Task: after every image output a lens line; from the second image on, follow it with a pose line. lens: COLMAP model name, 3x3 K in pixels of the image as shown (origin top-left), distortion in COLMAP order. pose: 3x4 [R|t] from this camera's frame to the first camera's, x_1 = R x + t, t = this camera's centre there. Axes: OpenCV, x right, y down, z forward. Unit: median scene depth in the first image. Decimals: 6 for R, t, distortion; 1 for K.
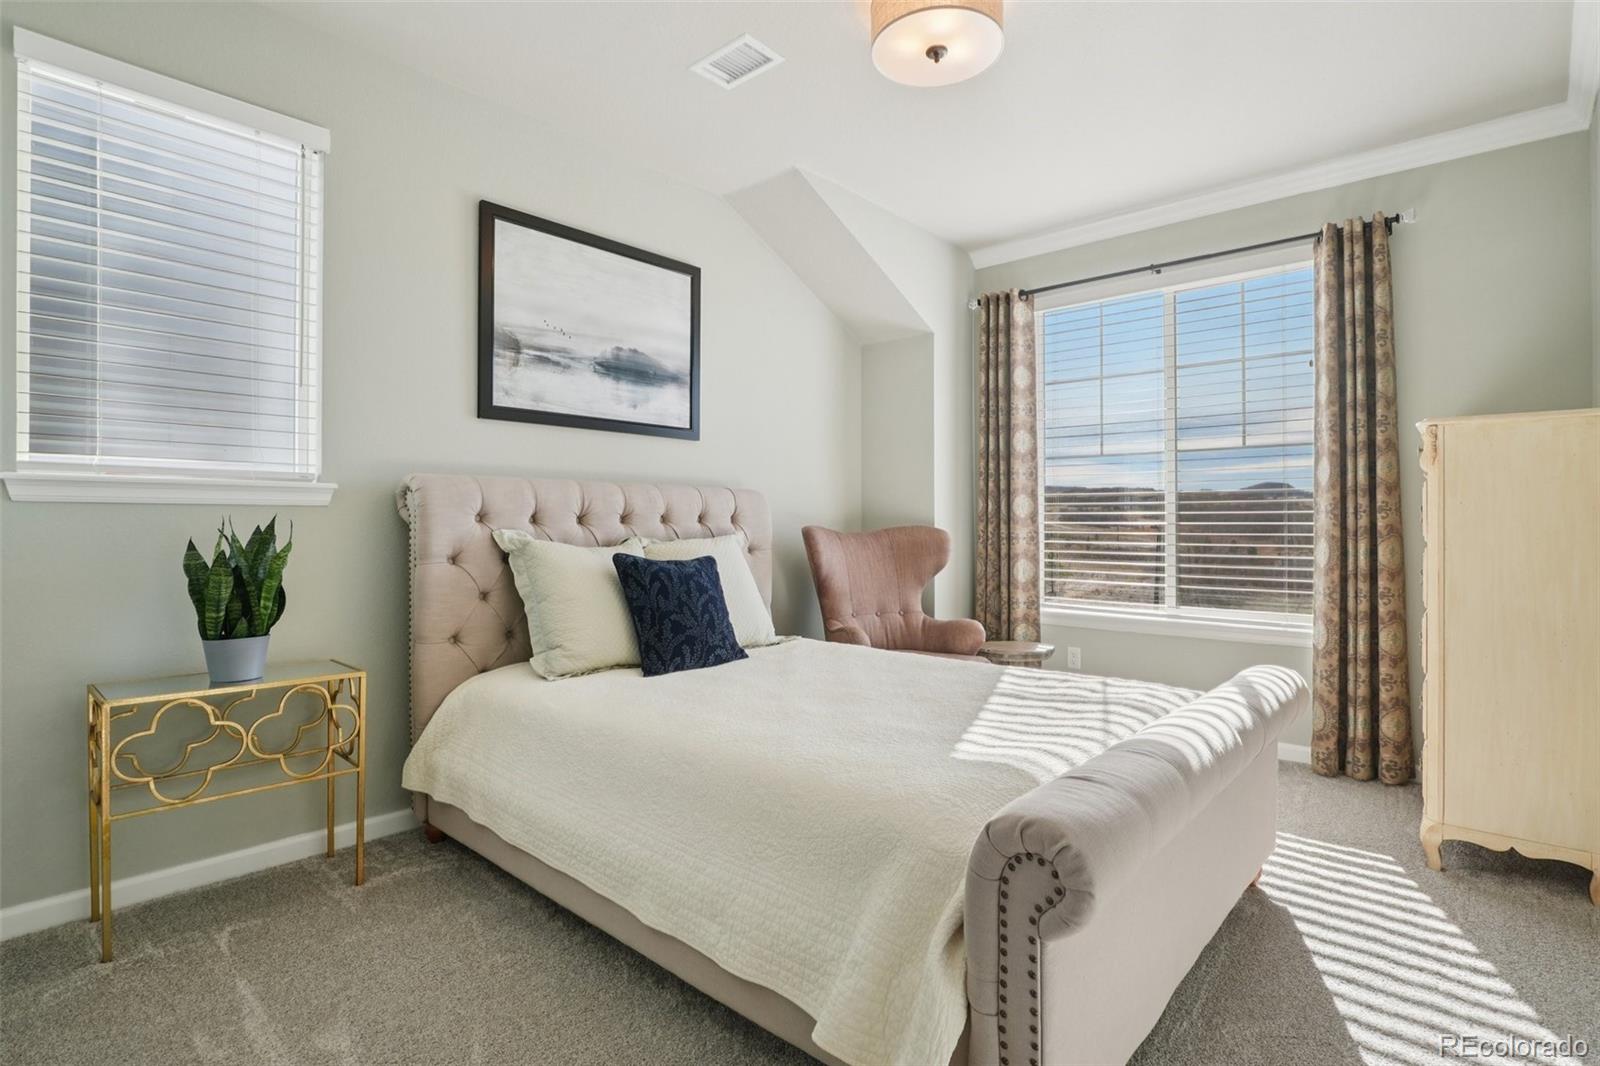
lens RADIAL K [[785.0, 0, 797.3], [0, 785.0, 519.0], [0, 0, 1]] dist [-0.030224, 0.009670]
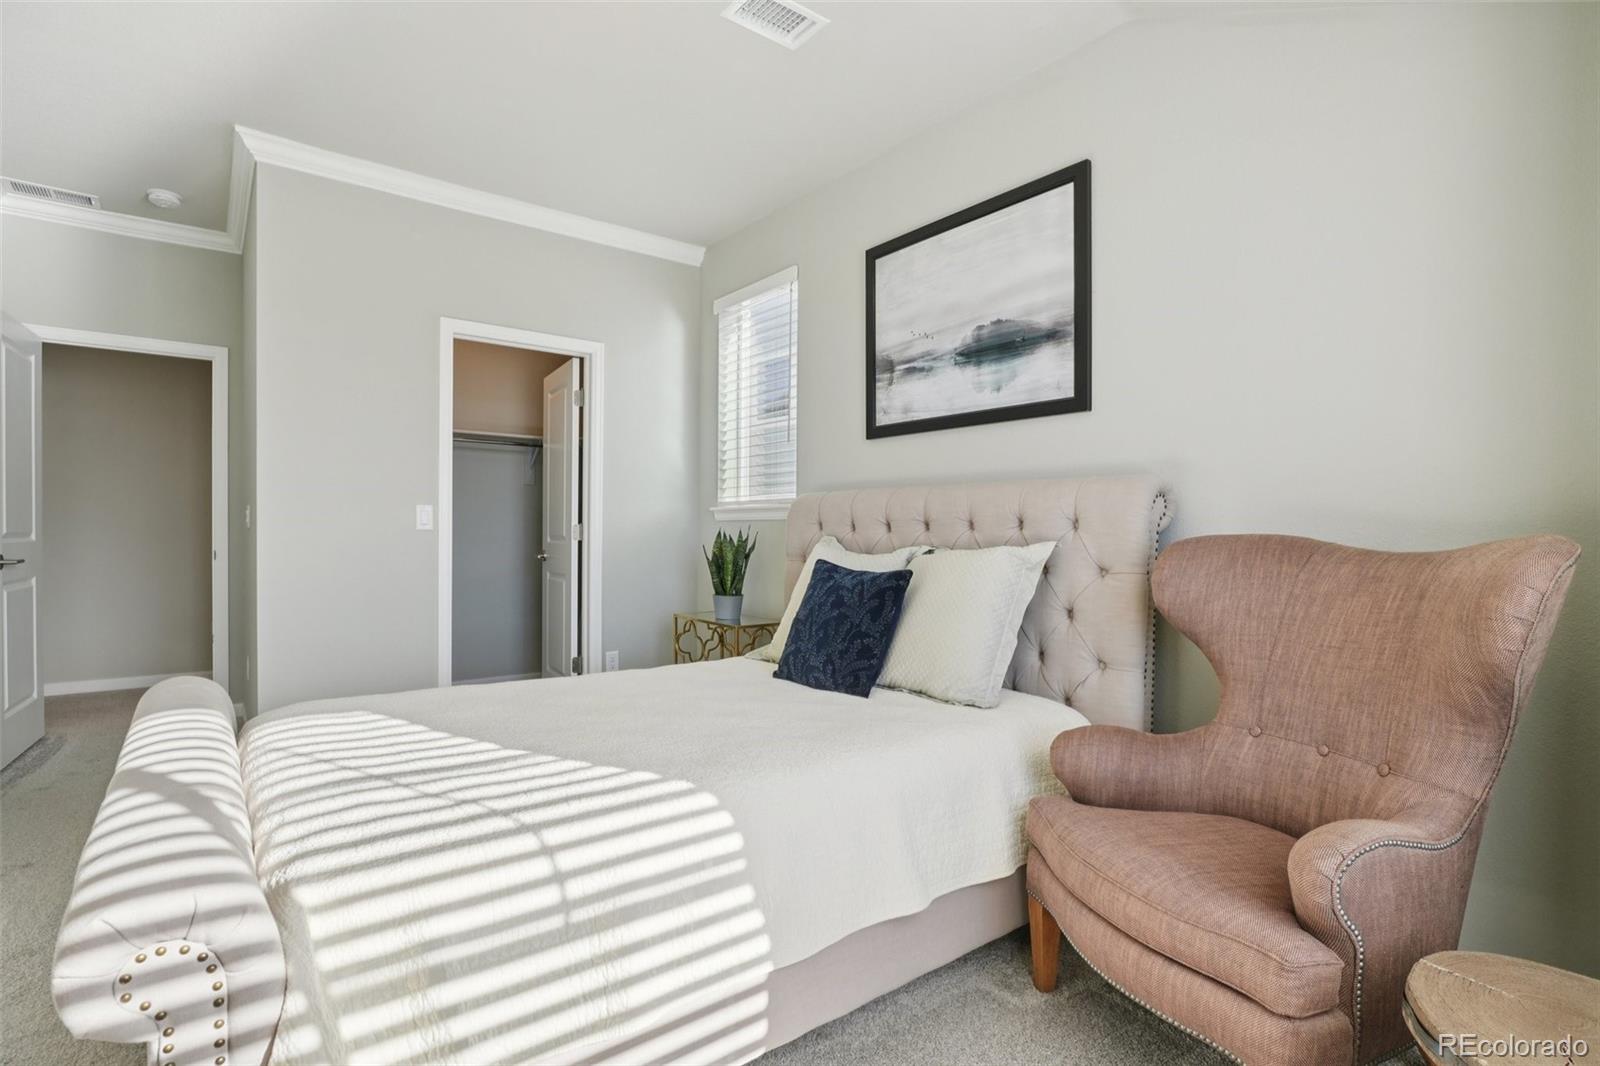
lens RADIAL K [[785.0, 0, 793.5], [0, 785.0, 537.9], [0, 0, 1]] dist [-0.030224, 0.009670]
pose [[-0.179238, 0.010208, -0.983753, 0.697079], [0.004500, 0.999944, 0.009556, 0.004438], [0.983795, -0.002714, -0.179274, 1.011630]]
